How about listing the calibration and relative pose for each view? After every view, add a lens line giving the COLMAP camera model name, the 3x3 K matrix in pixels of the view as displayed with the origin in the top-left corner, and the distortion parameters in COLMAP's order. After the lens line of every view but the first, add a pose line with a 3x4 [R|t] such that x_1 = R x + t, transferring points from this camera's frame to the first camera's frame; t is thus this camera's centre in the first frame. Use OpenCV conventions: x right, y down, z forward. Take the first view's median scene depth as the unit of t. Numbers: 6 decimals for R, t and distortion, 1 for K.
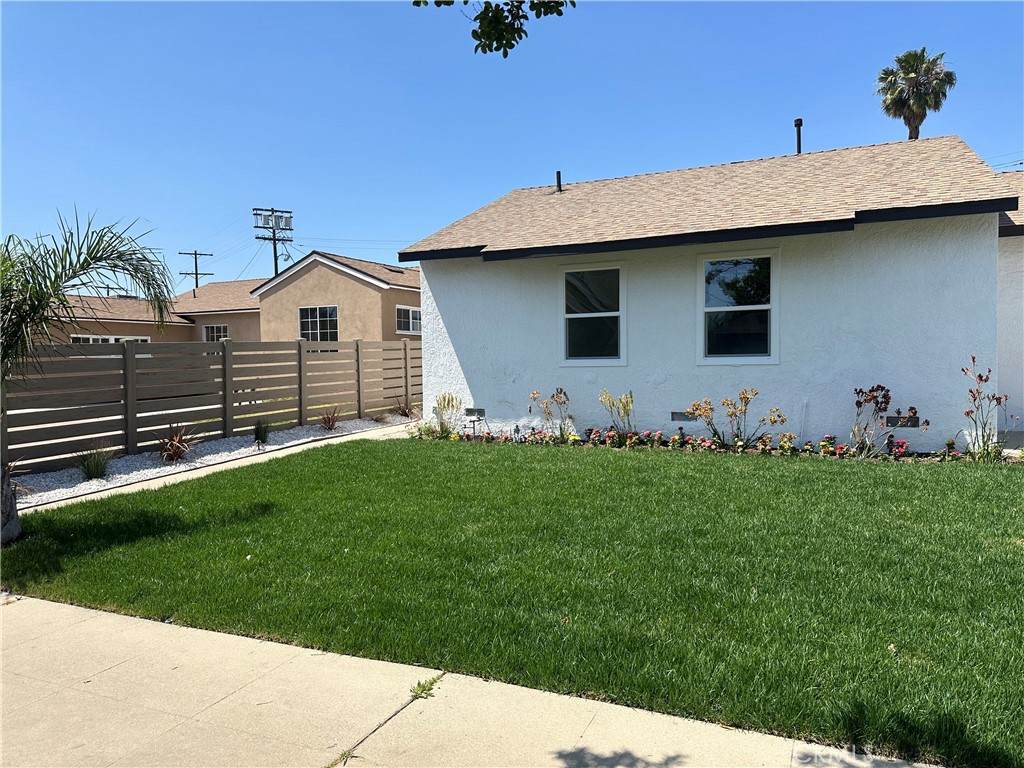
lens RADIAL K [[719.3, 0, 512.0], [0, 719.3, 389.8], [0, 0, 1]] dist [0.066374, -0.085682]
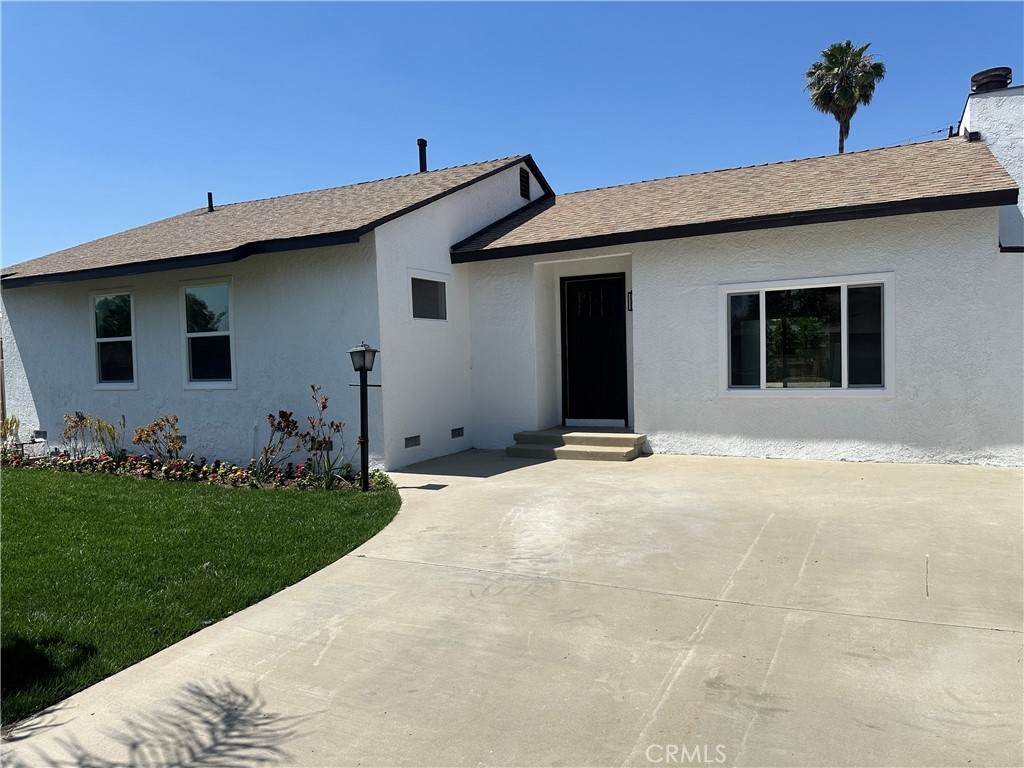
lens RADIAL K [[719.3, 0, 511.0], [0, 719.3, 385.6], [0, 0, 1]] dist [0.066374, -0.085682]
pose [[0.998455, -0.011565, -0.054346, 0.678534], [0.011271, 0.999920, -0.005728, -0.024678], [0.054408, 0.005107, 0.998506, 0.001362]]
